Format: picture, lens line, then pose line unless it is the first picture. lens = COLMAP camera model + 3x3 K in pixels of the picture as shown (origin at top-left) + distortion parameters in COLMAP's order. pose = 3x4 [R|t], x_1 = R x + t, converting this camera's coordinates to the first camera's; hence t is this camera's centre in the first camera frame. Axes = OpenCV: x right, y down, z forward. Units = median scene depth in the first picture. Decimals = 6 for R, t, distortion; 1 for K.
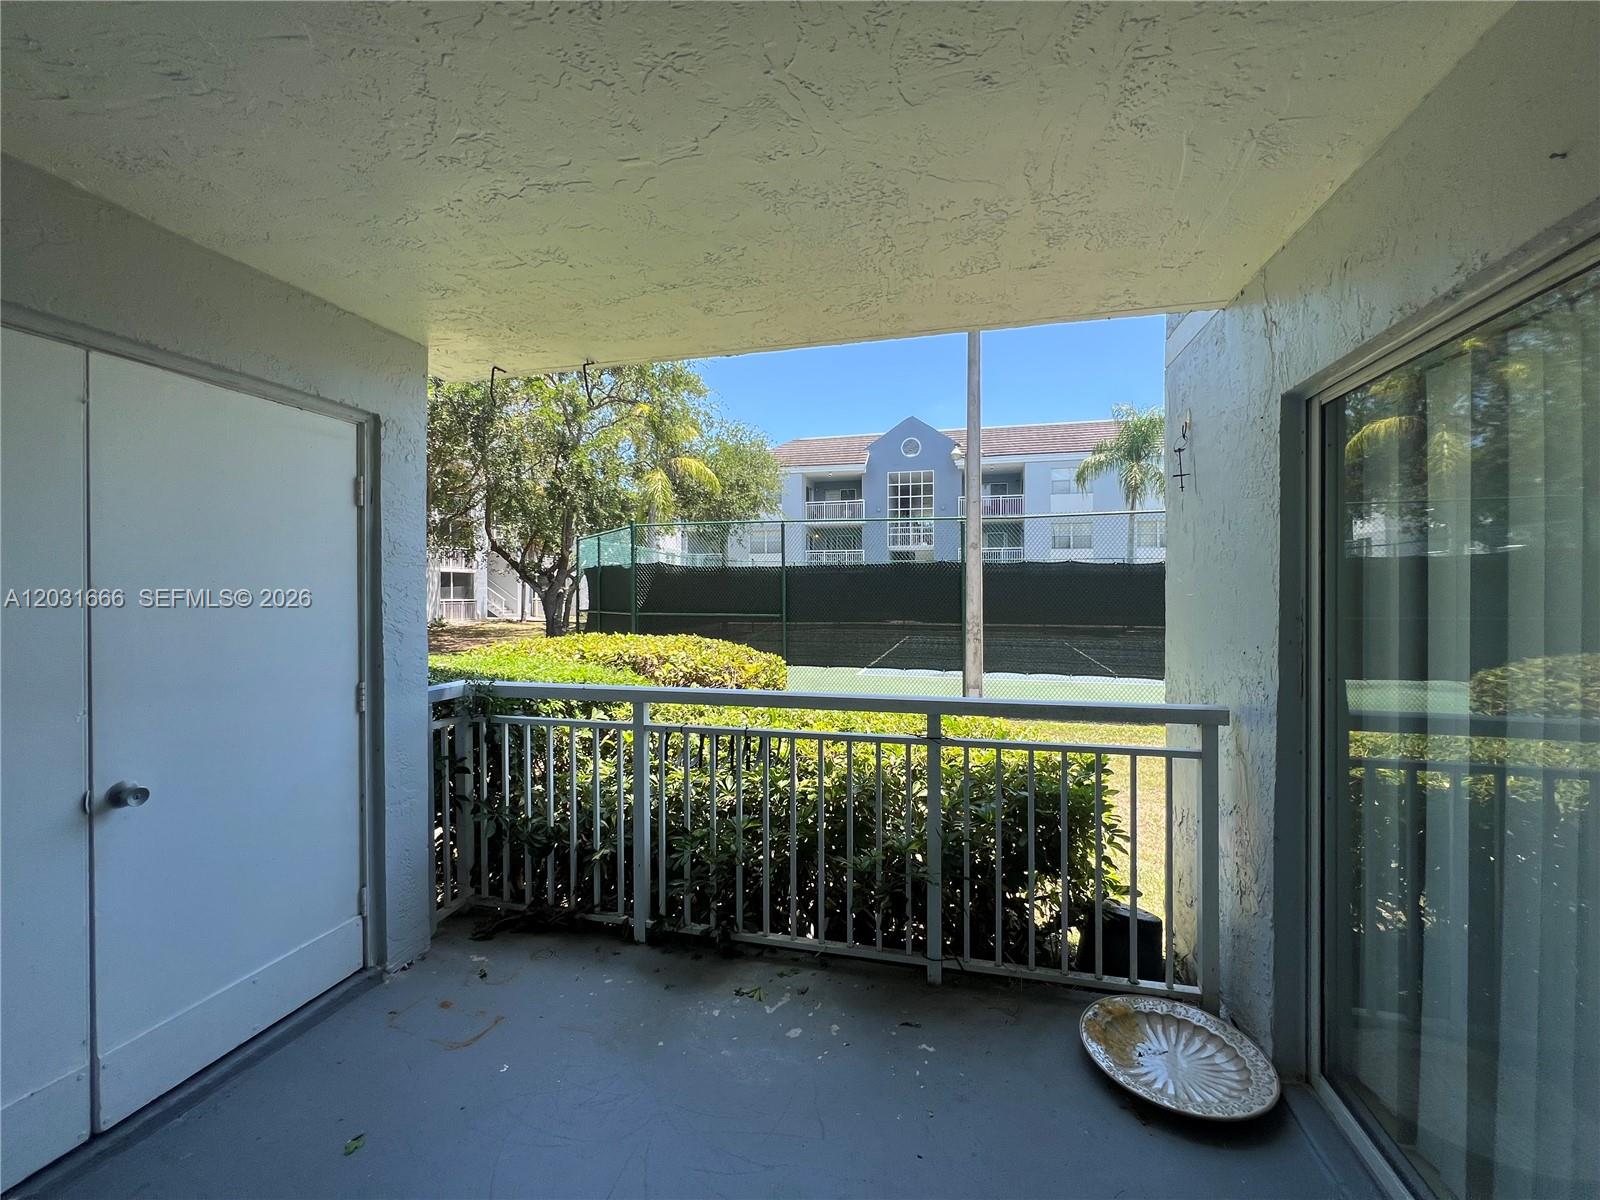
lens RADIAL K [[641.2, 0, 803.2], [0, 641.2, 596.7], [0, 0, 1]] dist [-0.000097, 0.000719]
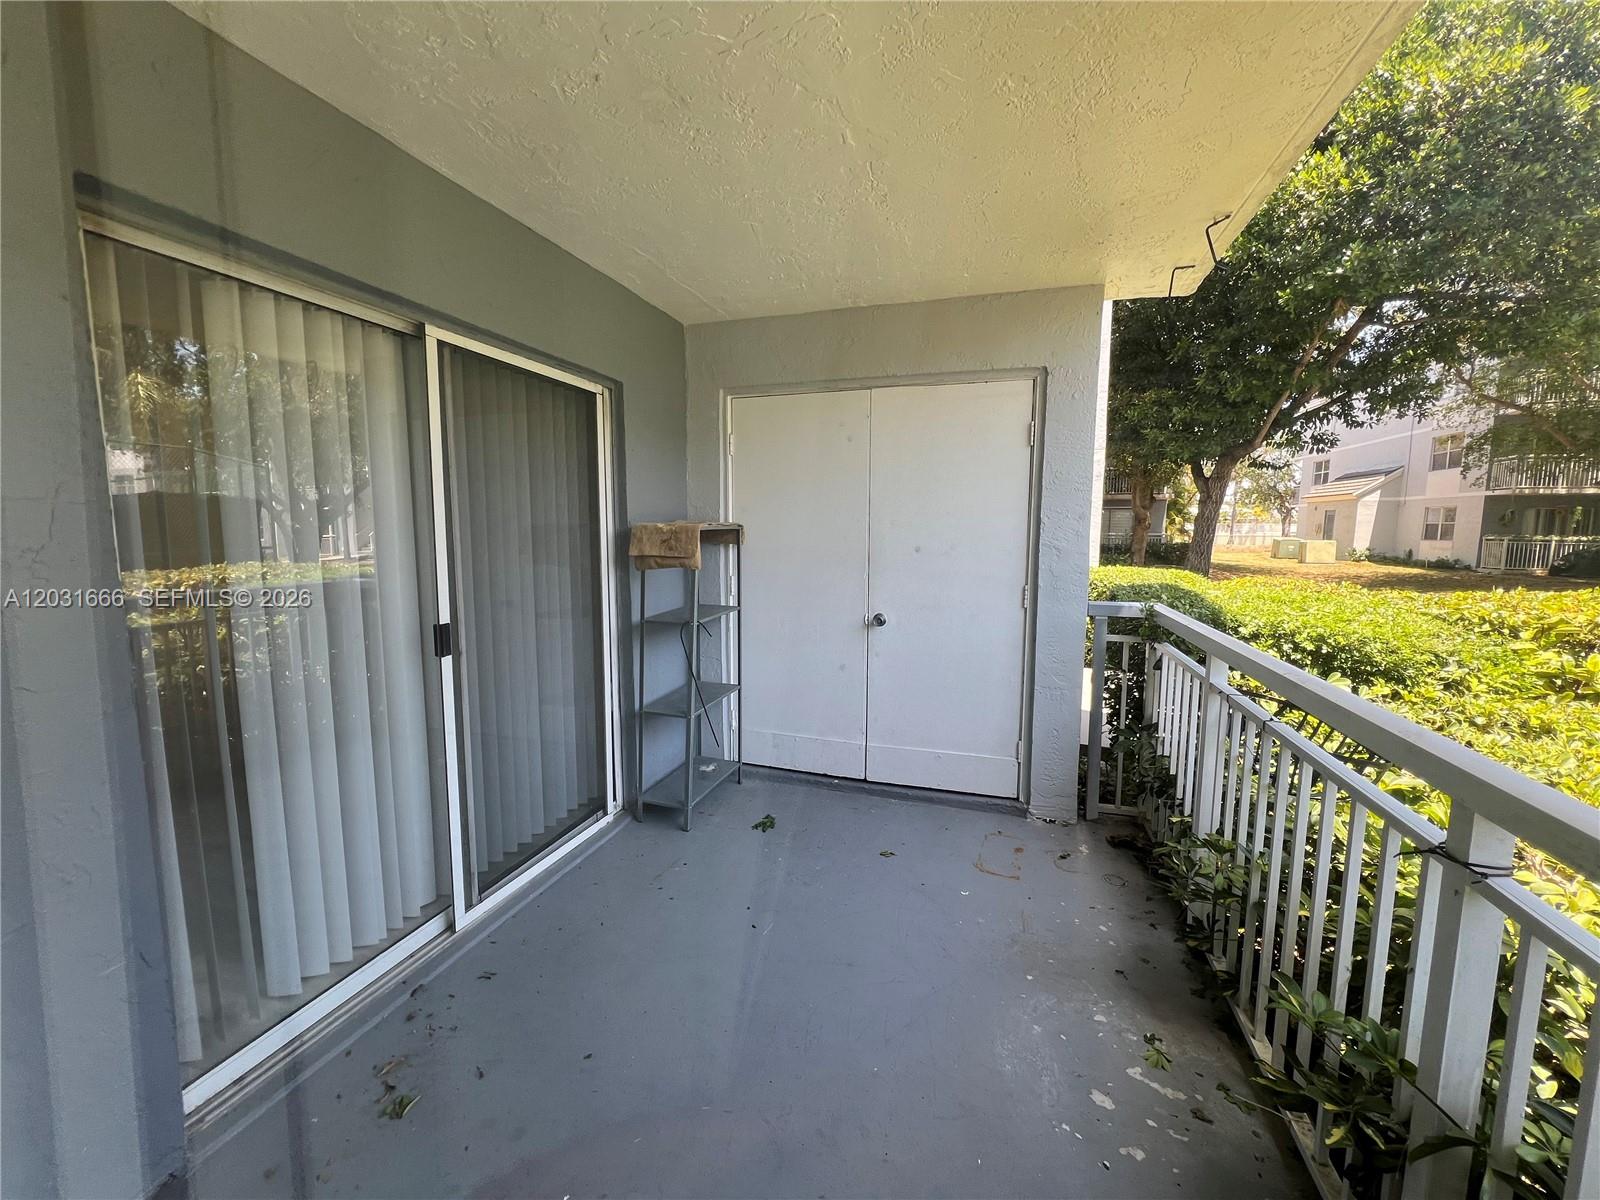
lens RADIAL K [[644.7, 0, 795.1], [0, 644.7, 602.6], [0, 0, 1]] dist [0.001098, -0.000047]
pose [[-0.069248, 0.117826, -0.990617, 0.620954], [-0.007217, 0.992915, 0.118604, 0.017205], [0.997573, 0.015362, -0.067907, 0.620046]]
